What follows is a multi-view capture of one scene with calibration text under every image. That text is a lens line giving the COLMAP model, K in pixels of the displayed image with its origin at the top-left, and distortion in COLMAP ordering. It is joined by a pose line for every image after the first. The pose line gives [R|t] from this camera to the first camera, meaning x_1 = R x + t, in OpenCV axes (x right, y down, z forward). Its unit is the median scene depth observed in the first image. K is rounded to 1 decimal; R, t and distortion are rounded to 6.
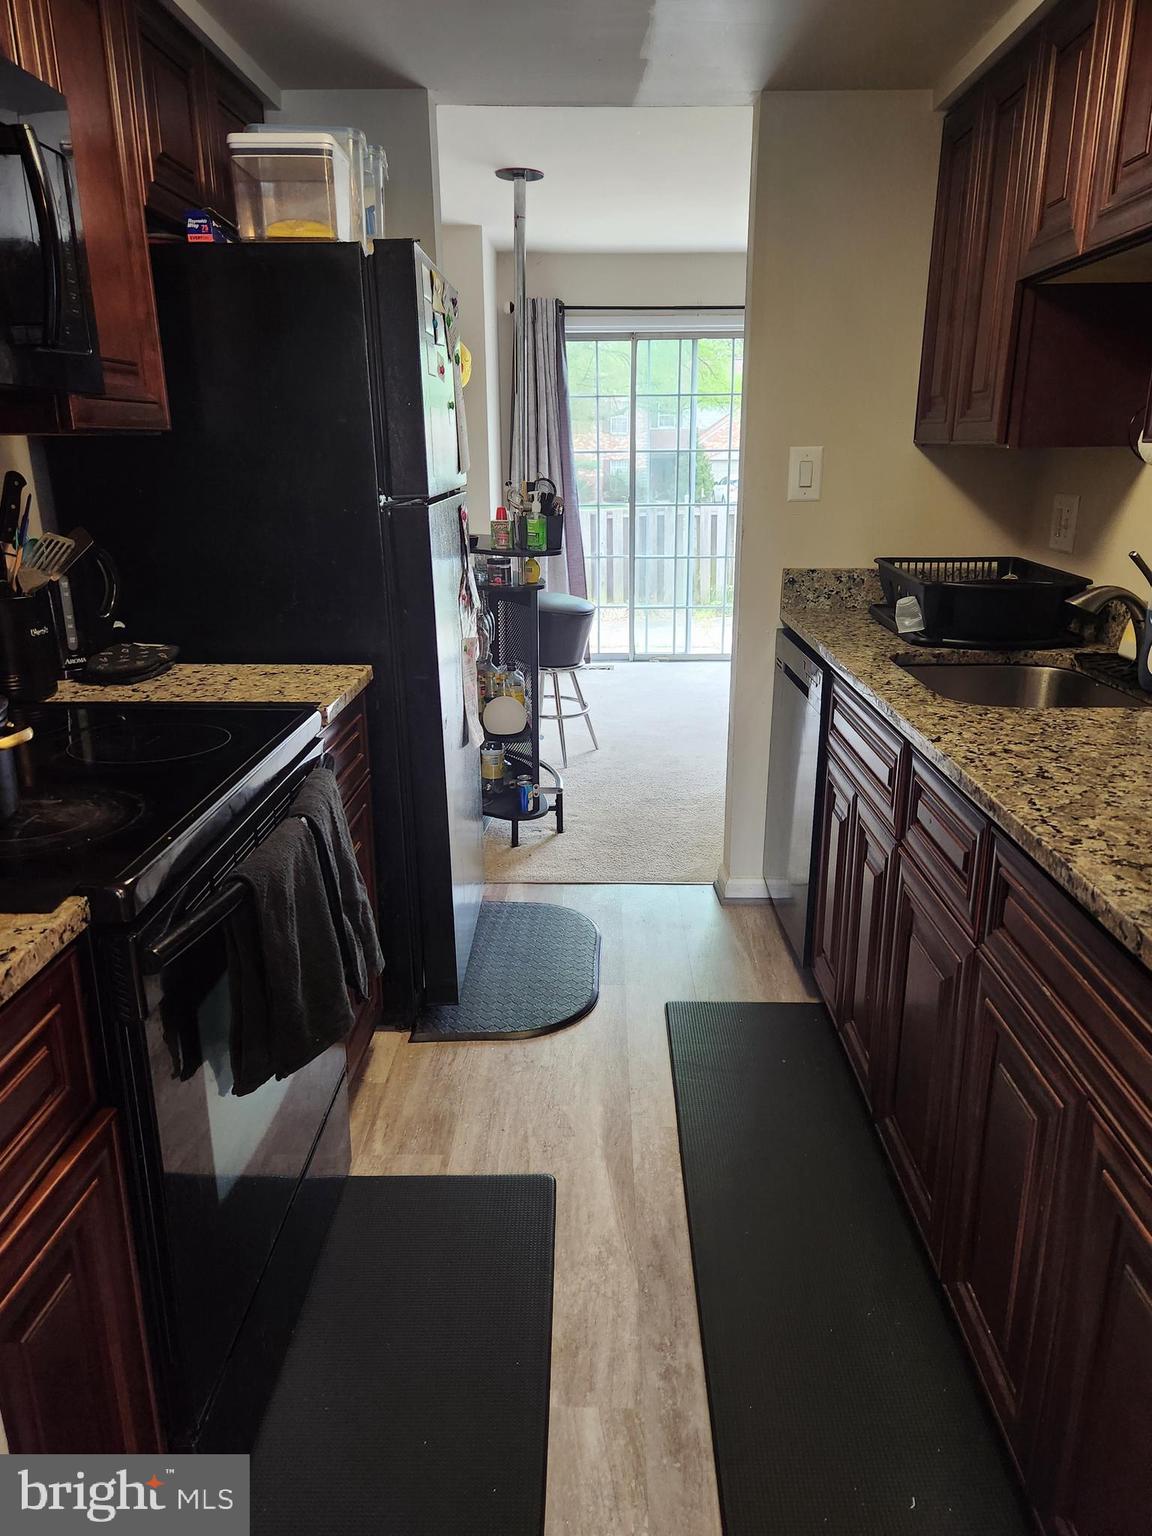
lens RADIAL K [[1035.7, 0, 578.1], [0, 1035.7, 758.4], [0, 0, 1]] dist [0.079243, -0.079526]
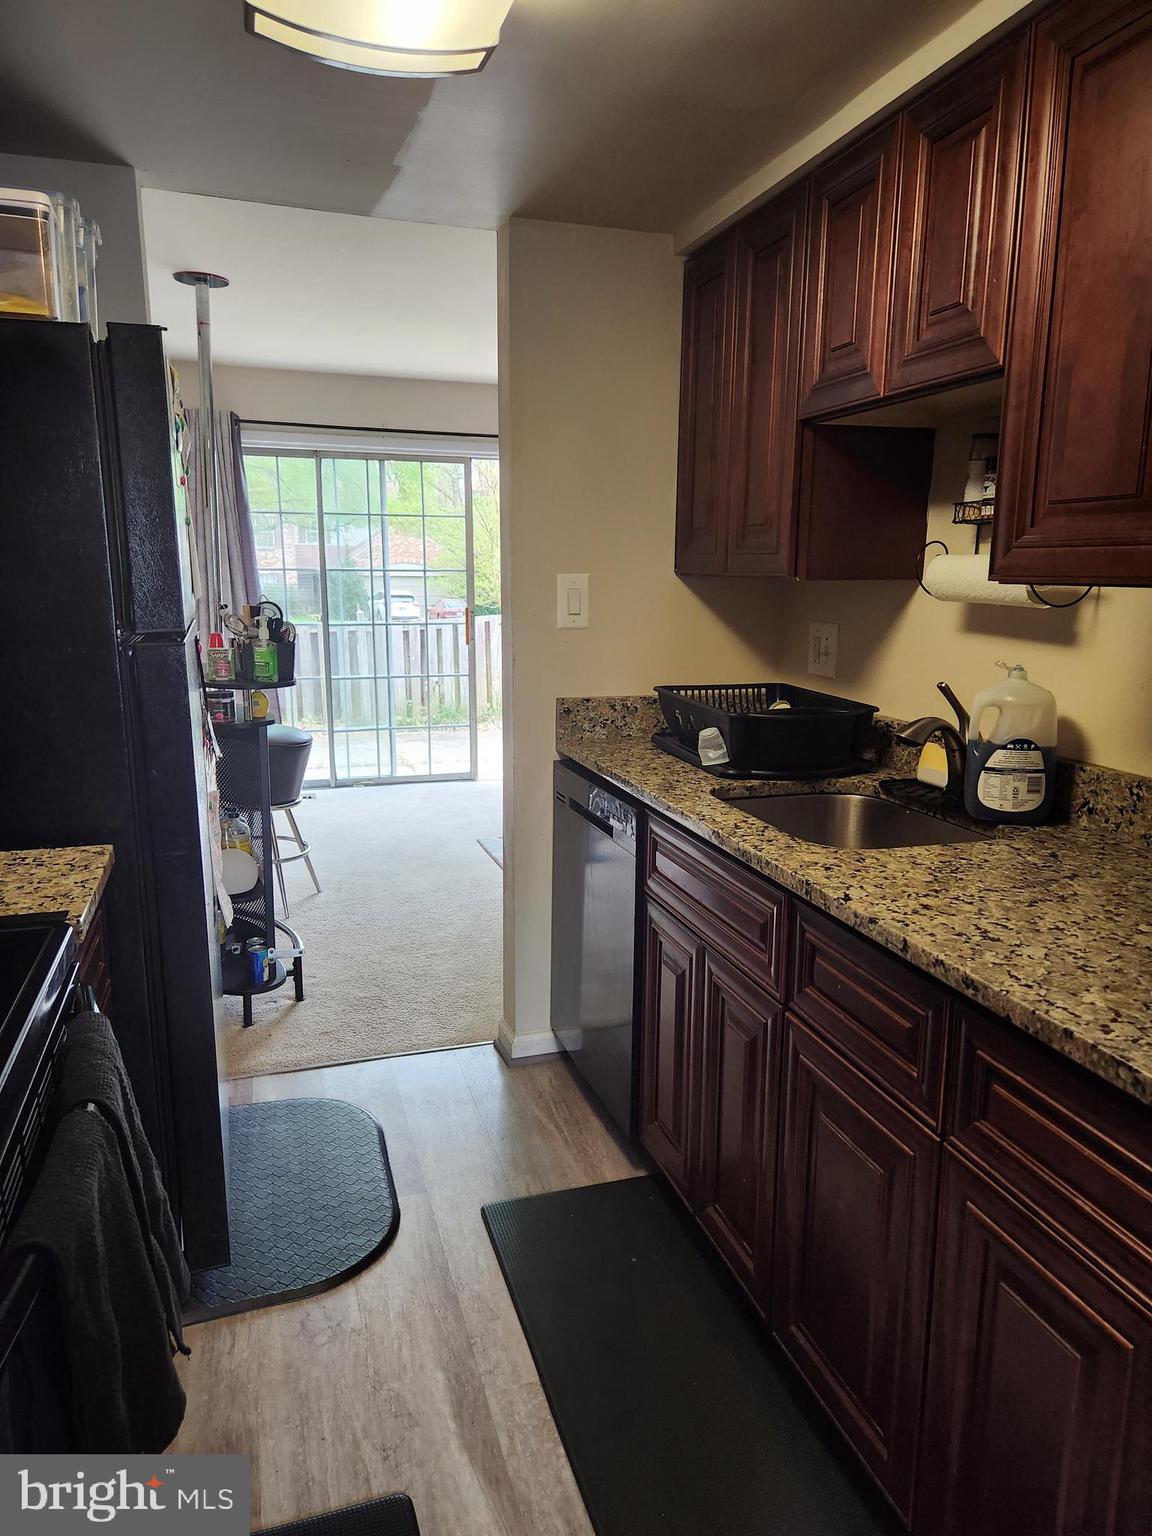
lens RADIAL K [[1035.7, 0, 578.1], [0, 1035.7, 758.4], [0, 0, 1]] dist [0.079243, -0.079526]
pose [[0.947424, -0.047640, 0.316415, -0.093355], [0.080653, 0.992481, -0.092064, -0.043692], [-0.309650, 0.112743, 0.944143, 0.122471]]
